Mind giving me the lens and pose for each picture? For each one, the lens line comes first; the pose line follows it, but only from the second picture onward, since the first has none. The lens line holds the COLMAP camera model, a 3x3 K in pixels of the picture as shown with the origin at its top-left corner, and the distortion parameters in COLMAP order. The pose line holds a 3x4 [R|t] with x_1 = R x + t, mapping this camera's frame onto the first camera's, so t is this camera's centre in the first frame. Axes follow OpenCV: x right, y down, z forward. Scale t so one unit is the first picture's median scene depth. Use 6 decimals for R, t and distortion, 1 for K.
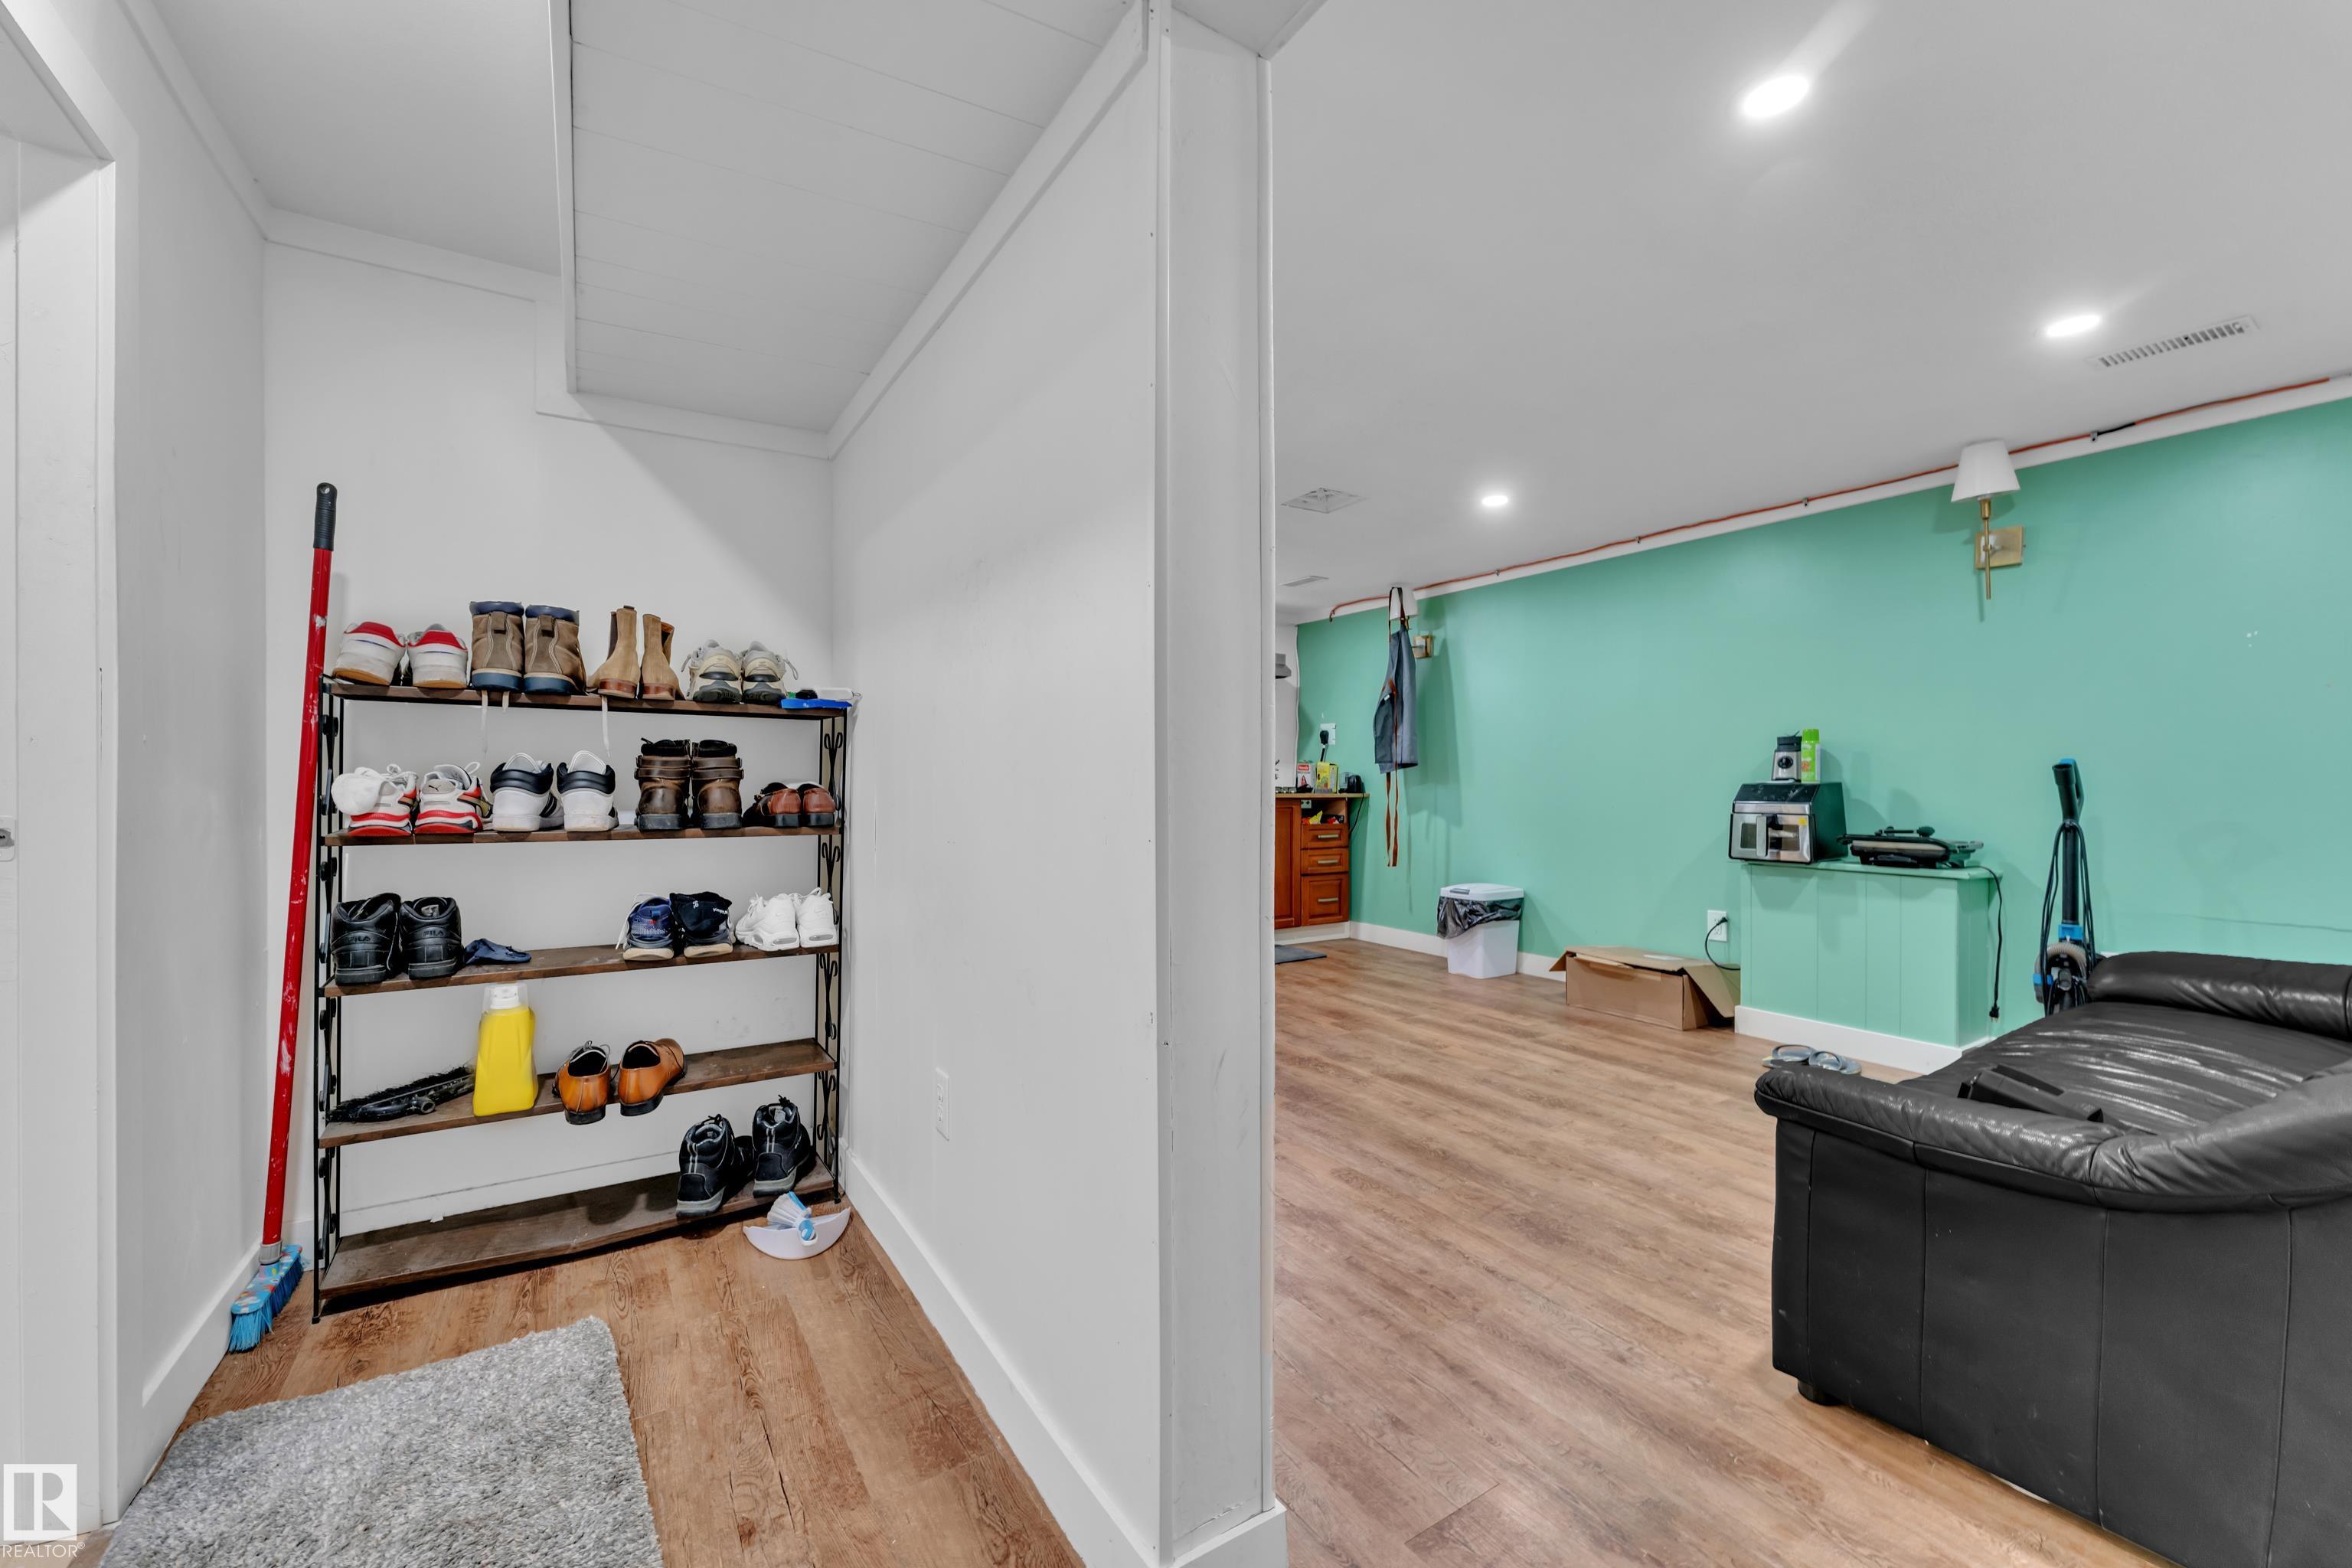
lens RADIAL K [[949.3, 0, 1150.7], [0, 949.3, 786.8], [0, 0, 1]] dist [0.000459, -0.000286]
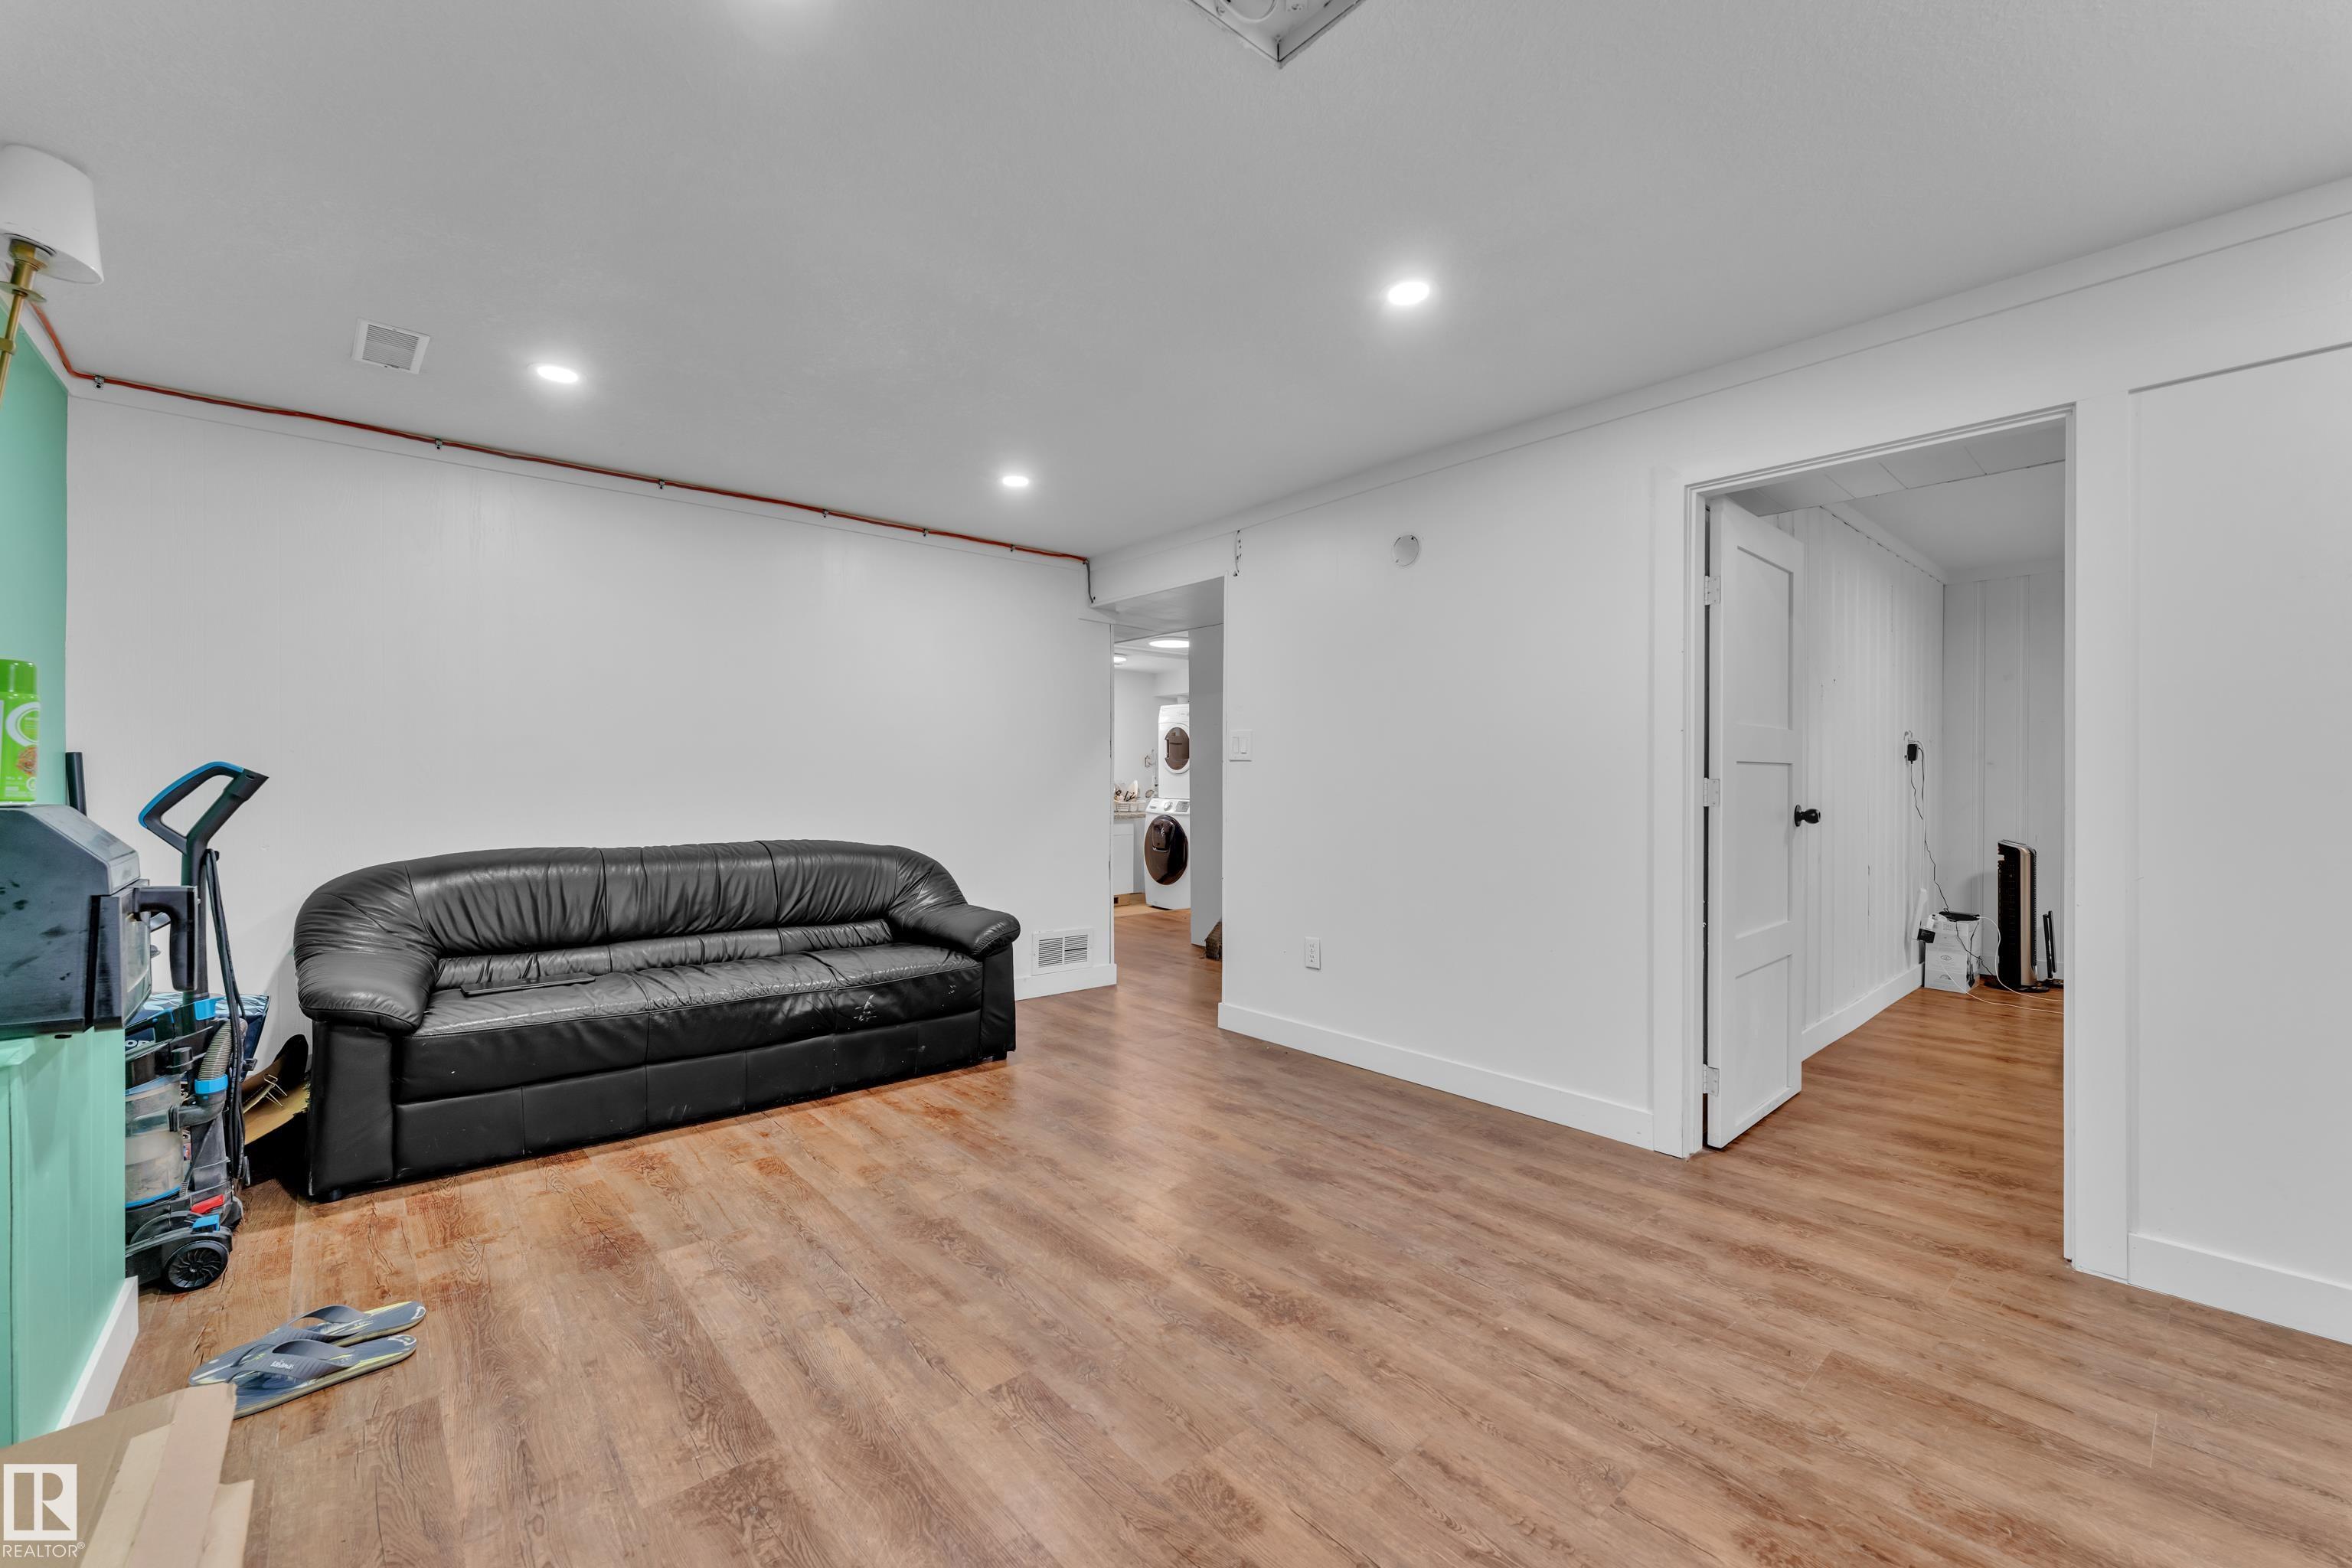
lens RADIAL K [[949.3, 0, 1123.5], [0, 949.3, 782.4], [0, 0, 1]] dist [0.000459, -0.000286]
pose [[-0.991954, -0.000672, -0.126594, 0.319924], [-0.002100, 0.999936, 0.011153, -0.019462], [0.126578, 0.011330, -0.991892, 1.503795]]
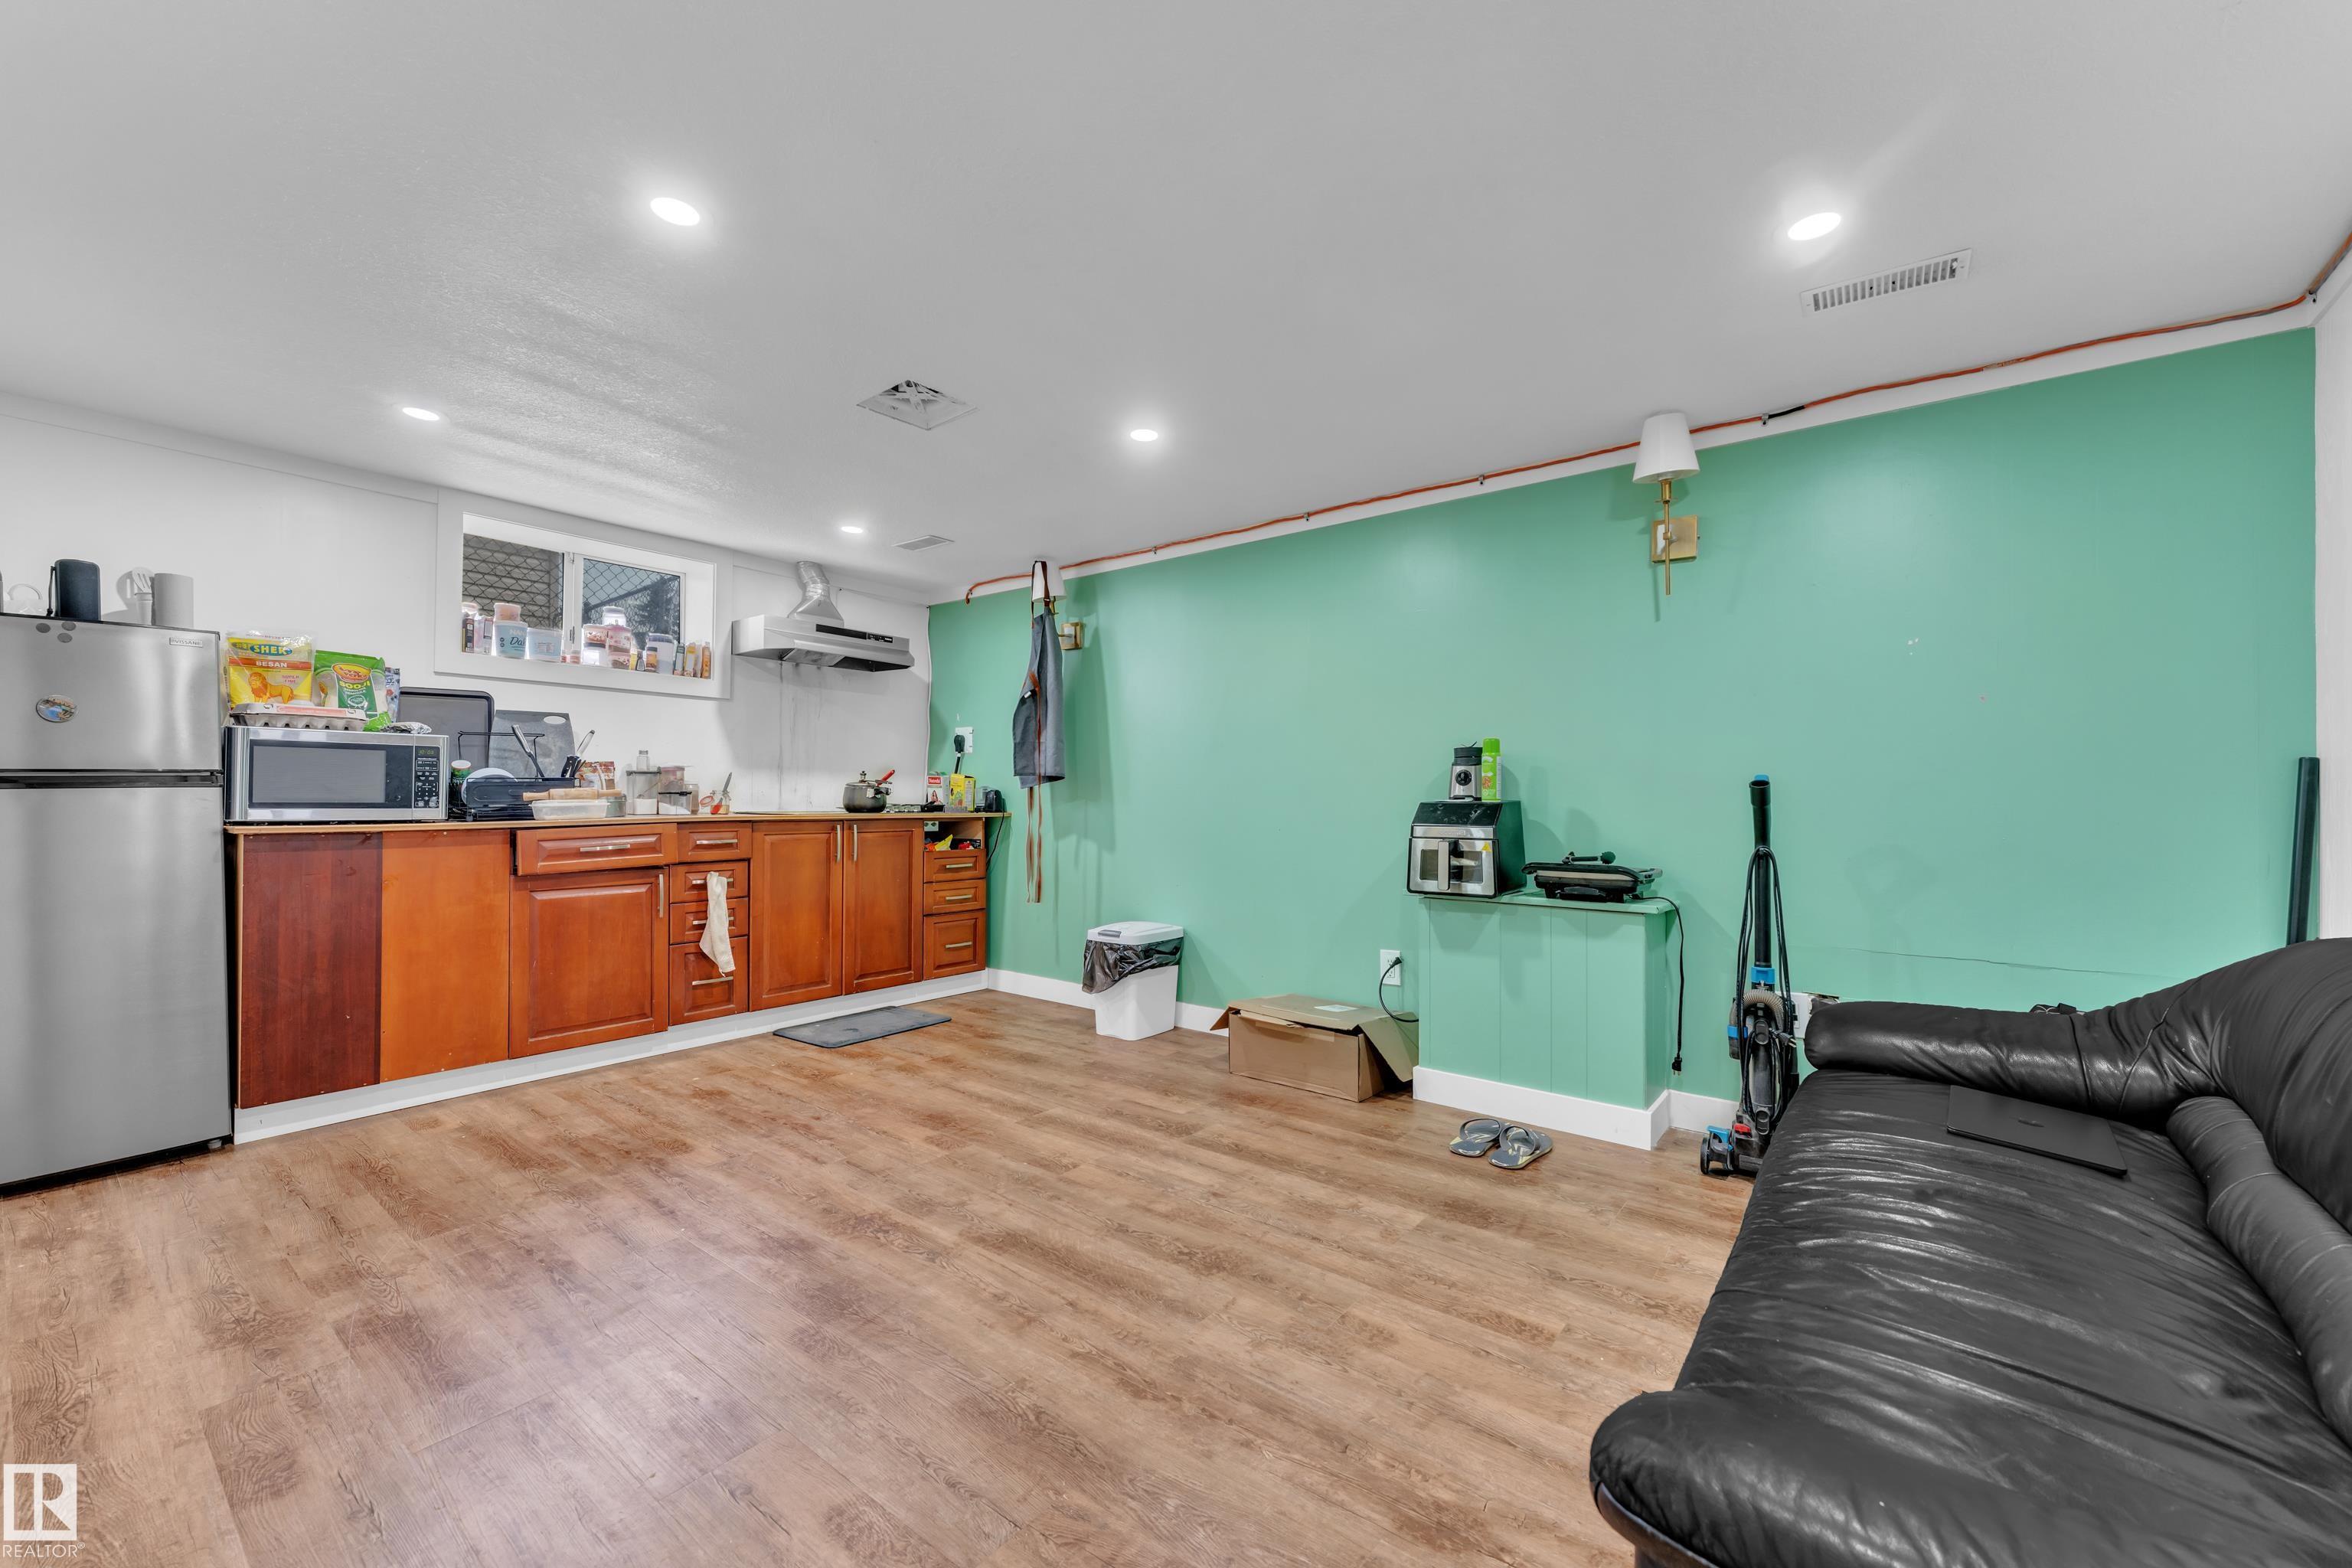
lens RADIAL K [[949.3, 0, 1159.7], [0, 949.3, 793.8], [0, 0, 1]] dist [0.000459, -0.000286]
pose [[0.944228, 0.004569, 0.329259, 0.137116], [-0.001432, 0.999951, -0.009769, -0.002678], [-0.329288, 0.008752, 0.944189, 0.303867]]
